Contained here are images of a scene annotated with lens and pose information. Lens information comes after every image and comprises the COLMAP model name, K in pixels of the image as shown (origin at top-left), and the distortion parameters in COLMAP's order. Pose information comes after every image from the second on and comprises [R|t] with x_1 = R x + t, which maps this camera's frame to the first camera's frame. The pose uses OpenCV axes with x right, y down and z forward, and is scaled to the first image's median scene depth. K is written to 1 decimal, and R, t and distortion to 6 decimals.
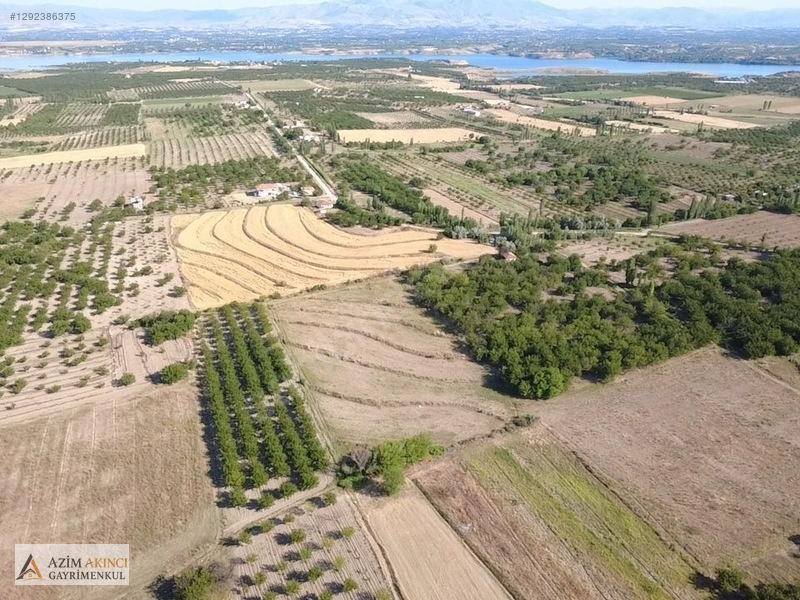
lens RADIAL K [[590.6, 0, 402.0], [0, 590.6, 297.4], [0, 0, 1]] dist [-0.003767, 0.006608]
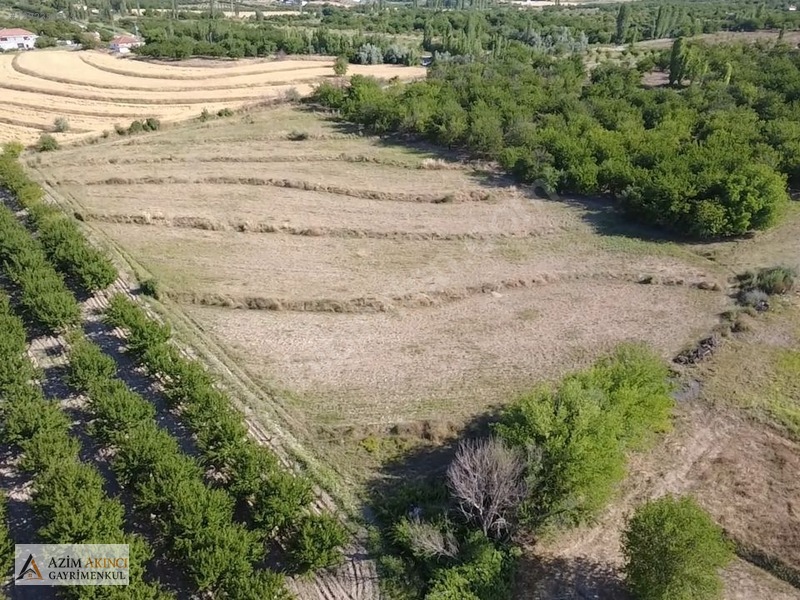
lens RADIAL K [[590.6, 0, 402.0], [0, 590.6, 297.4], [0, 0, 1]] dist [-0.003767, 0.006608]
pose [[0.950039, -0.150847, 0.273260, -0.094111], [0.129435, 0.987039, 0.094868, 0.103558], [-0.284029, -0.054759, 0.957251, 0.475575]]
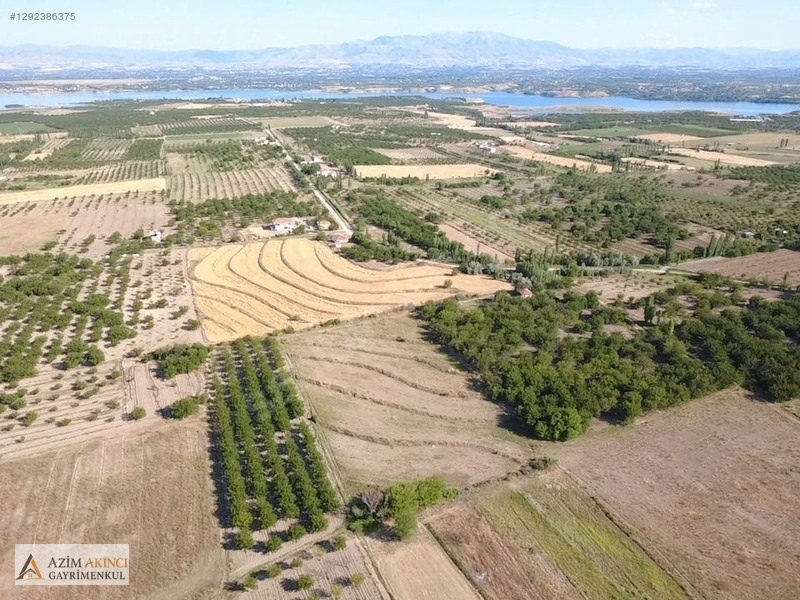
lens RADIAL K [[590.6, 0, 402.0], [0, 590.6, 297.4], [0, 0, 1]] dist [-0.003767, 0.006608]
pose [[0.999633, 0.010432, -0.025012, 0.000339], [-0.011830, 0.998338, -0.056410, -0.003768], [0.024382, 0.056685, 0.998094, 0.008992]]
